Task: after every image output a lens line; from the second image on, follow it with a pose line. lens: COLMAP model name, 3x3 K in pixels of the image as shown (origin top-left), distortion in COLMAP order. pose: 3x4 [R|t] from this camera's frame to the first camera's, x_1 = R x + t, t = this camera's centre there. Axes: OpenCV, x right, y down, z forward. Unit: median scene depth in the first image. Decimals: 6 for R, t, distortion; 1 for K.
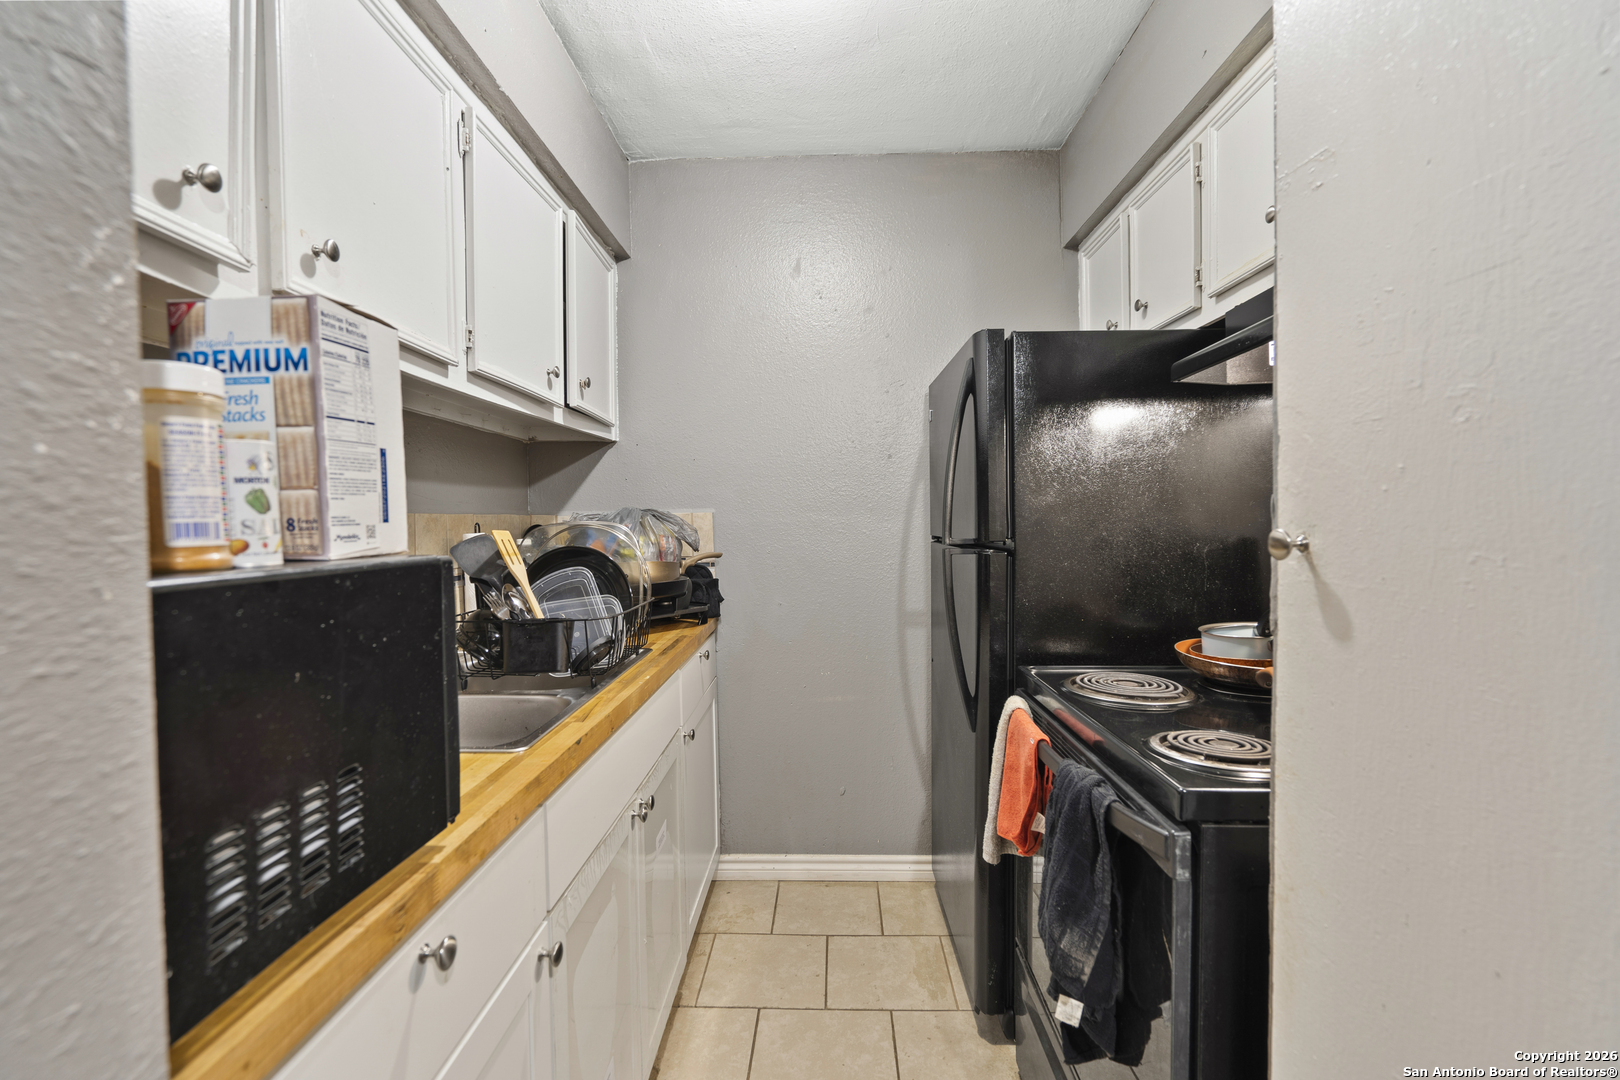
lens RADIAL K [[728.2, 0, 810.0], [0, 728.2, 540.0], [0, 0, 1]] dist [-0.000930, -0.000162]
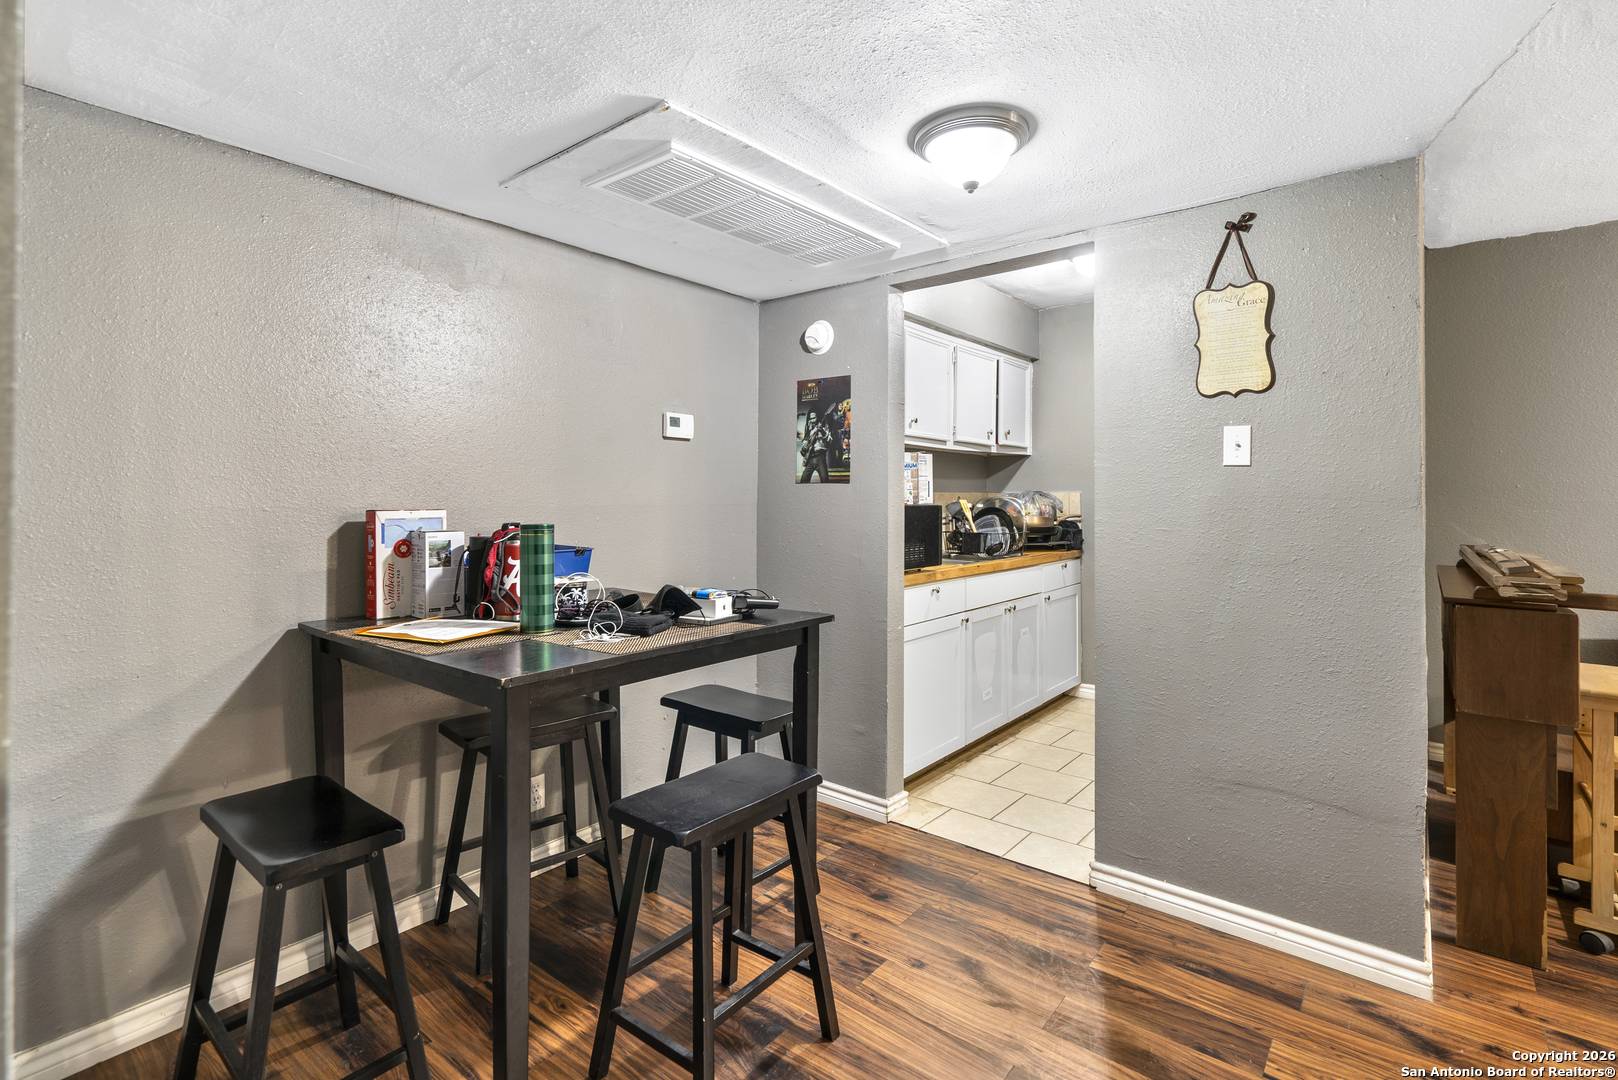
lens RADIAL K [[727.3, 0, 809.0], [0, 727.3, 540.0], [0, 0, 1]] dist [-0.000930, -0.000162]
pose [[0.782425, 0.039406, -0.621496, 0.748273], [-0.020061, 0.999073, 0.038092, 0.039503], [0.622421, -0.017336, 0.782491, -1.358068]]
